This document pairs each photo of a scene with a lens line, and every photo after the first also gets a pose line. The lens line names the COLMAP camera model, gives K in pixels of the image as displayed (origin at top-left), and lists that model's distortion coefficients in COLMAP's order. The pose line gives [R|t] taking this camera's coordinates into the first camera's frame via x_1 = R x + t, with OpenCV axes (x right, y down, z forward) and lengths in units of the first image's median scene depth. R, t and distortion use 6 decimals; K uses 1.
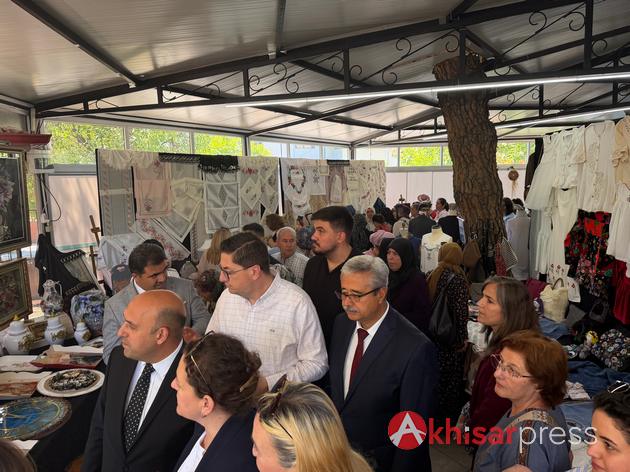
lens RADIAL K [[446.5, 0, 315.0], [0, 446.5, 236.0], [0, 0, 1]] dist [0.040414, -0.065816]
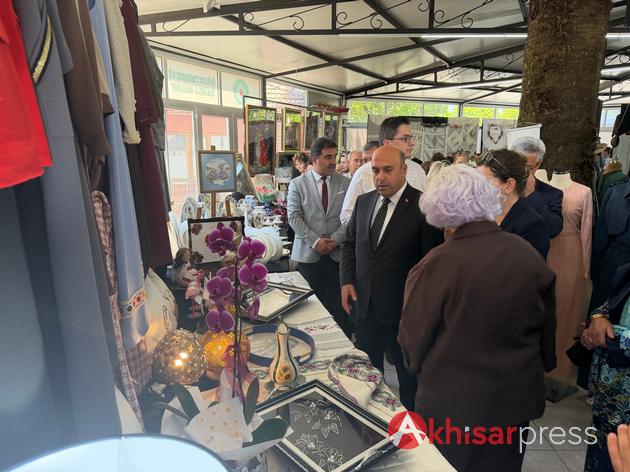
lens RADIAL K [[431.2, 0, 314.9], [0, 431.2, 244.7], [0, 0, 1]] dist [0.054286, -0.084732]
pose [[0.818432, 0.153892, -0.553612, 0.498962], [-0.097213, 0.986663, 0.130557, 0.159765], [0.566321, -0.053033, 0.822477, -0.797720]]
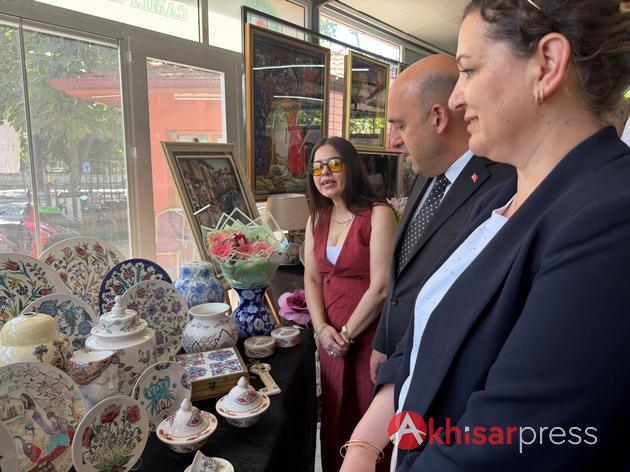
lens RADIAL K [[443.6, 0, 321.7], [0, 443.6, 233.8], [0, 0, 1]] dist [0.032377, -0.044007]
pose [[0.687853, 0.126655, -0.714714, 0.058520], [-0.104778, 0.991671, 0.074895, 0.138666], [0.718248, 0.023370, 0.695395, -0.169541]]
